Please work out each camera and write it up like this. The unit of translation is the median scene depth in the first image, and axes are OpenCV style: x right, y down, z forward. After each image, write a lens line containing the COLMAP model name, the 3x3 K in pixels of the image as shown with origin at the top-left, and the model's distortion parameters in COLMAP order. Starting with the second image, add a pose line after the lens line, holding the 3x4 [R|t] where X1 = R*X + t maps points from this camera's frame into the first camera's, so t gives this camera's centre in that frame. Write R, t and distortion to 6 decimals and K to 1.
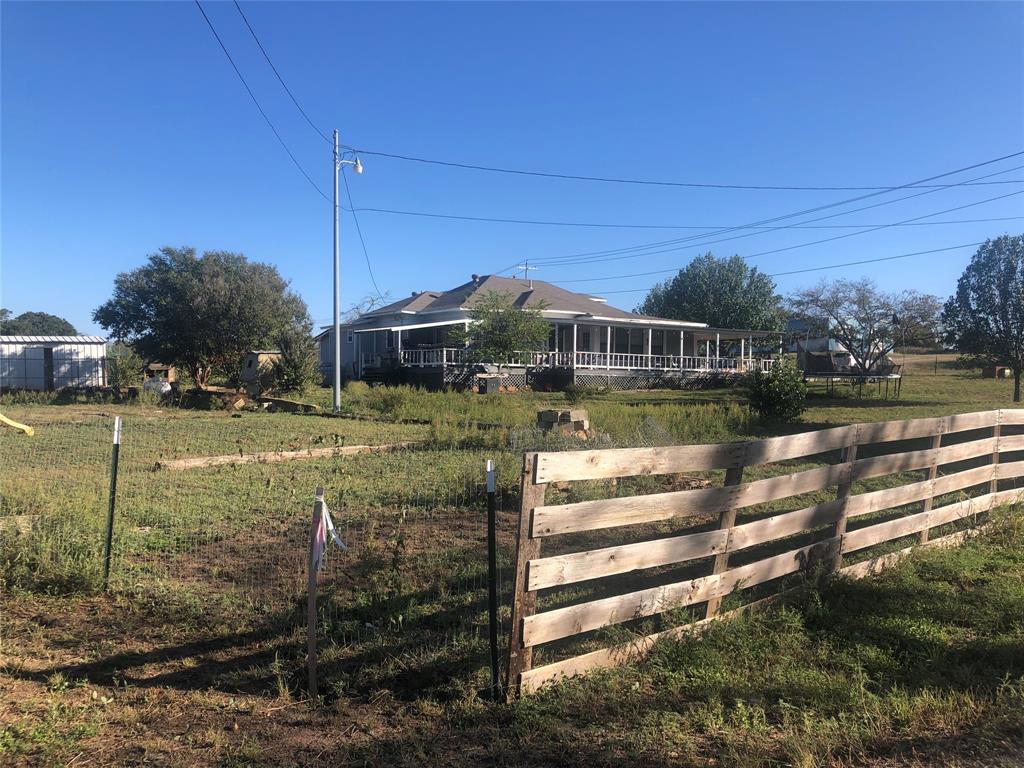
lens RADIAL K [[839.0, 0, 514.2], [0, 839.0, 364.0], [0, 0, 1]] dist [0.050940, -0.058349]
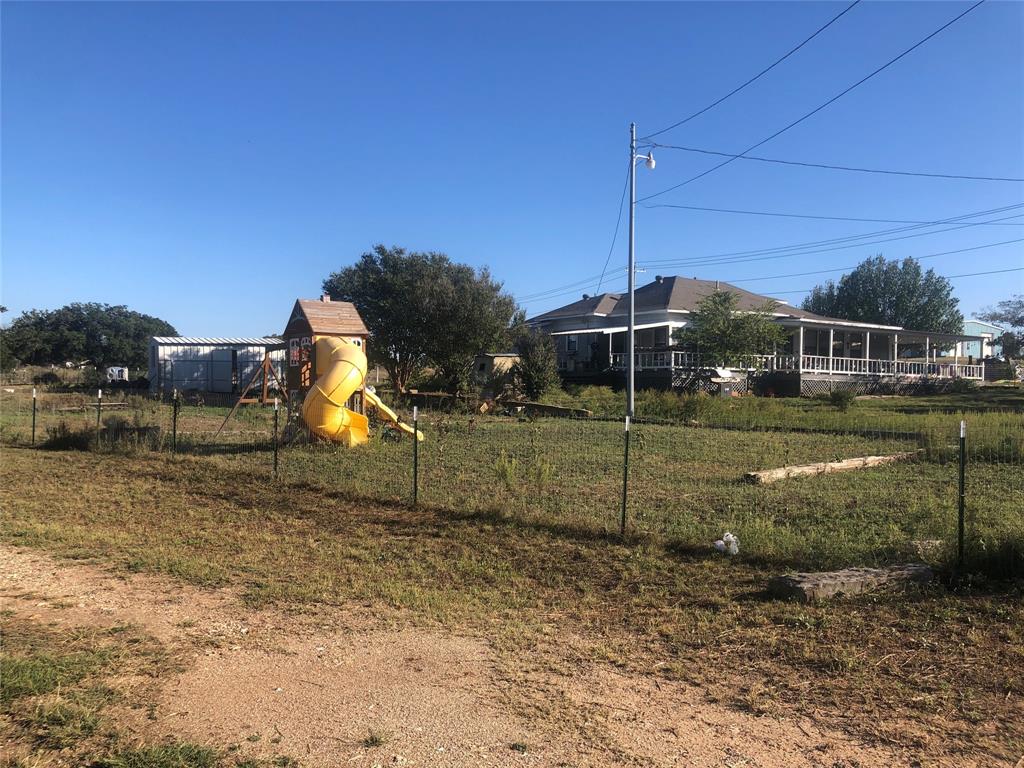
lens RADIAL K [[839.0, 0, 519.2], [0, 839.0, 378.2], [0, 0, 1]] dist [0.050940, -0.058349]
pose [[0.999683, 0.005110, -0.024636, -0.218605], [-0.004797, 0.999908, 0.012721, 0.000574], [0.024699, -0.012599, 0.999616, 0.024869]]
